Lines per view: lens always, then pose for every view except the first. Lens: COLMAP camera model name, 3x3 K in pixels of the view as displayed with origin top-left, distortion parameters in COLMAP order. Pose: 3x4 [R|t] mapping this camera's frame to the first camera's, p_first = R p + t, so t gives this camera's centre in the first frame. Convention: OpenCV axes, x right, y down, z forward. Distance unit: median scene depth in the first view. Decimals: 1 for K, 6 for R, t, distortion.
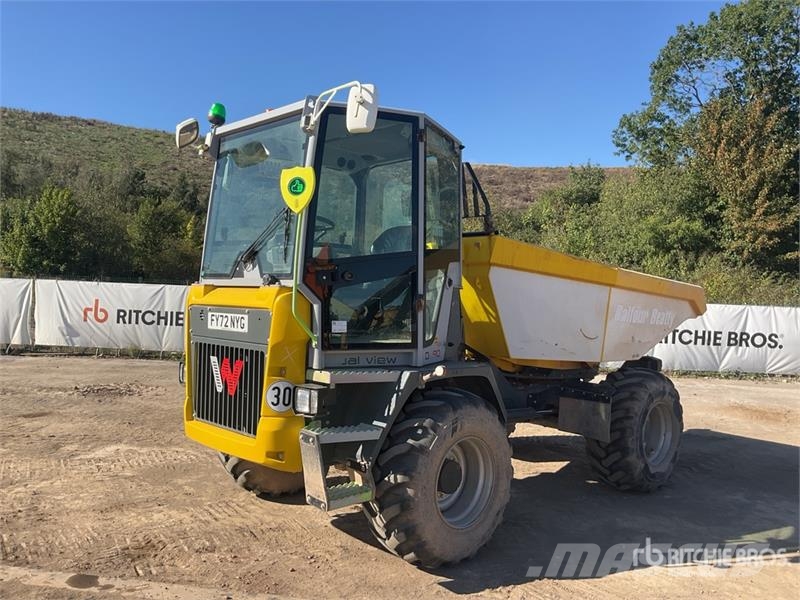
lens RADIAL K [[657.4, 0, 400.0], [0, 657.4, 300.0], [0, 0, 1]] dist [0.128836, -0.262870]
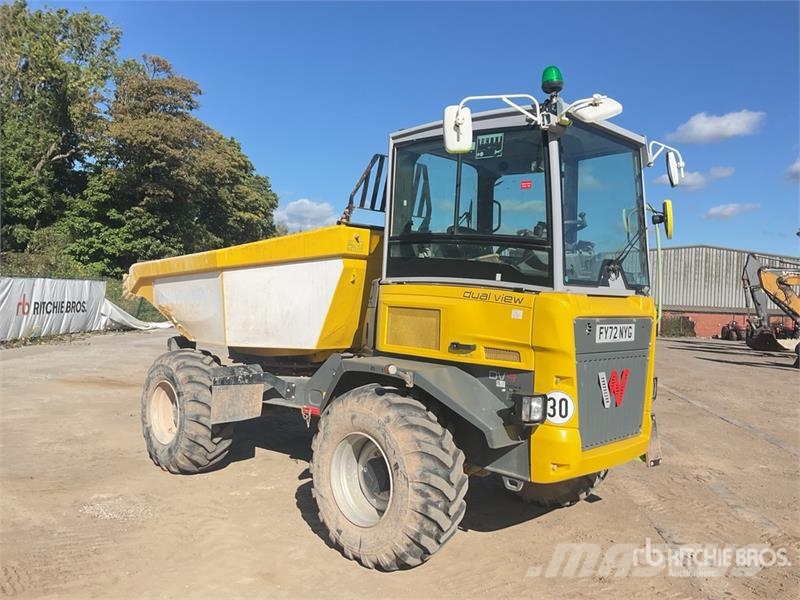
lens RADIAL K [[657.4, 0, 400.0], [0, 657.4, 300.0], [0, 0, 1]] dist [0.128836, -0.262870]
pose [[-0.033778, -0.043377, 0.998488, -0.995083], [-0.036557, 0.998443, 0.042138, -0.036503], [-0.998761, -0.035078, -0.035311, 1.104792]]
